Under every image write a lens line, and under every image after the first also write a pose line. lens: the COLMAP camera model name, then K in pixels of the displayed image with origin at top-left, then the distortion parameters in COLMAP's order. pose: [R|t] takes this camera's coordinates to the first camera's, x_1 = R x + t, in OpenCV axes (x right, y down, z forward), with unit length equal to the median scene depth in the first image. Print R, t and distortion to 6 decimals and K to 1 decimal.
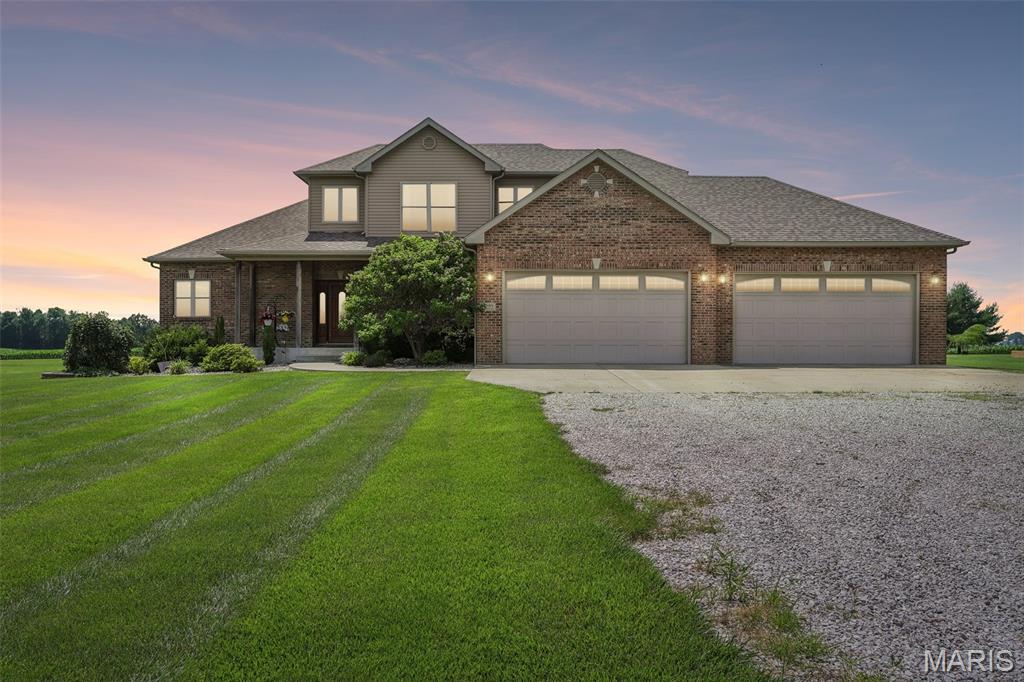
lens RADIAL K [[863.0, 0, 512.0], [0, 863.0, 341.0], [0, 0, 1]] dist [-0.004396, -0.001042]
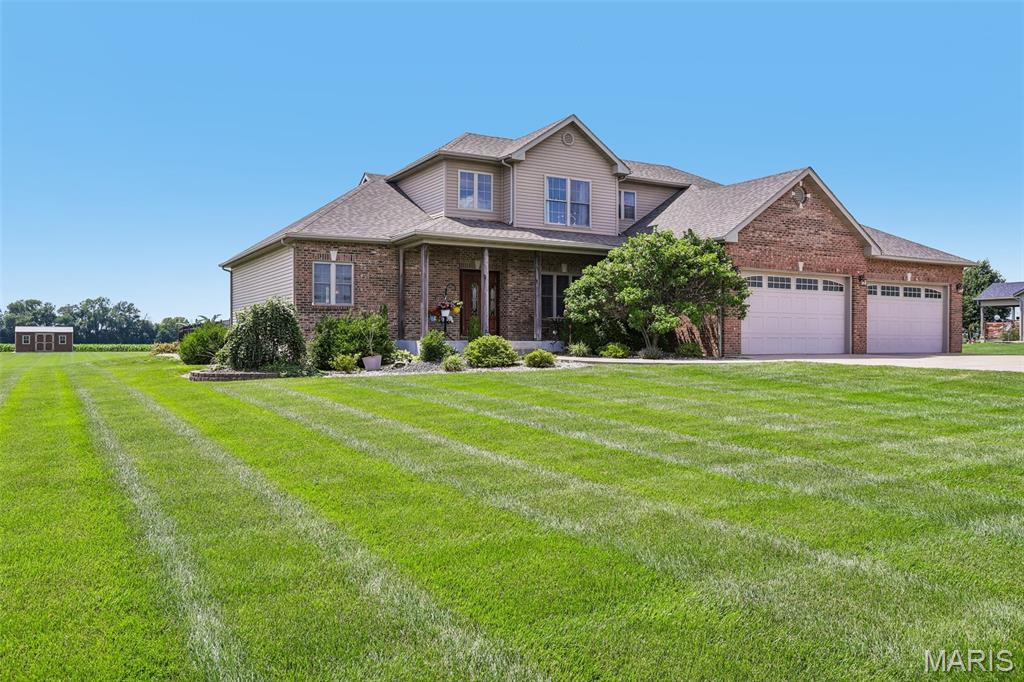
lens RADIAL K [[806.5, 0, 512.0], [0, 806.5, 341.0], [0, 0, 1]] dist [0.002983, 0.000287]
pose [[0.856263, -0.000097, 0.516540, -0.763154], [0.001240, 0.999997, -0.001868, 0.010333], [-0.516538, 0.002240, 0.856261, 0.275373]]
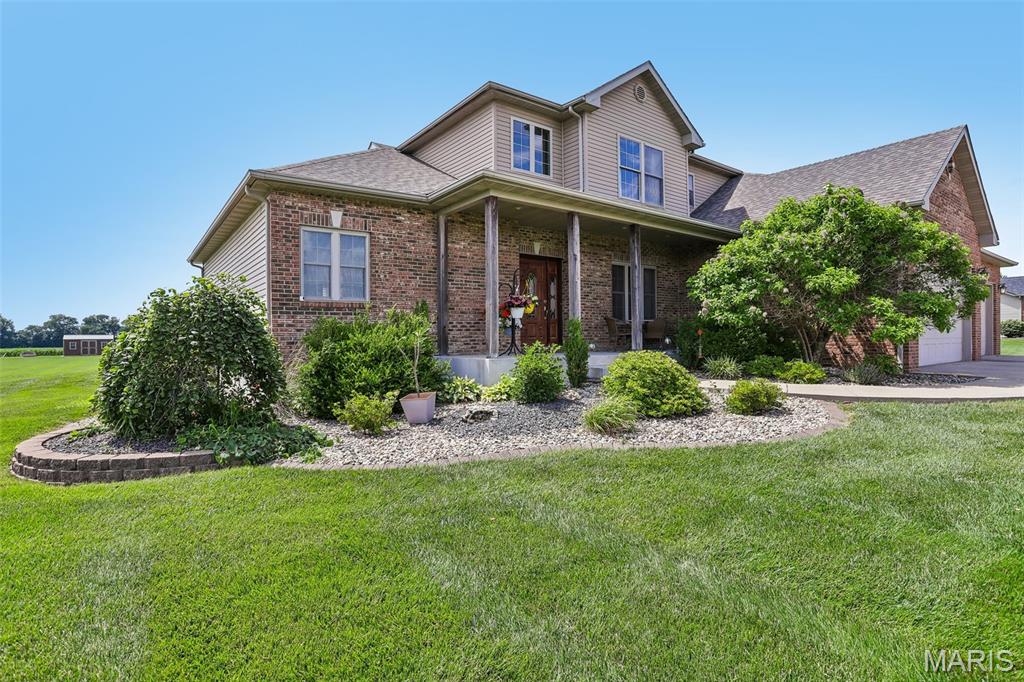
lens RADIAL K [[537.2, 0, 512.0], [0, 537.2, 341.0], [0, 0, 1]] dist [-0.030336, 0.000544]
pose [[0.790168, -0.009800, 0.612812, -0.585722], [0.012263, 0.999925, 0.000178, -0.003908], [-0.612768, 0.007374, 0.790229, 0.826182]]
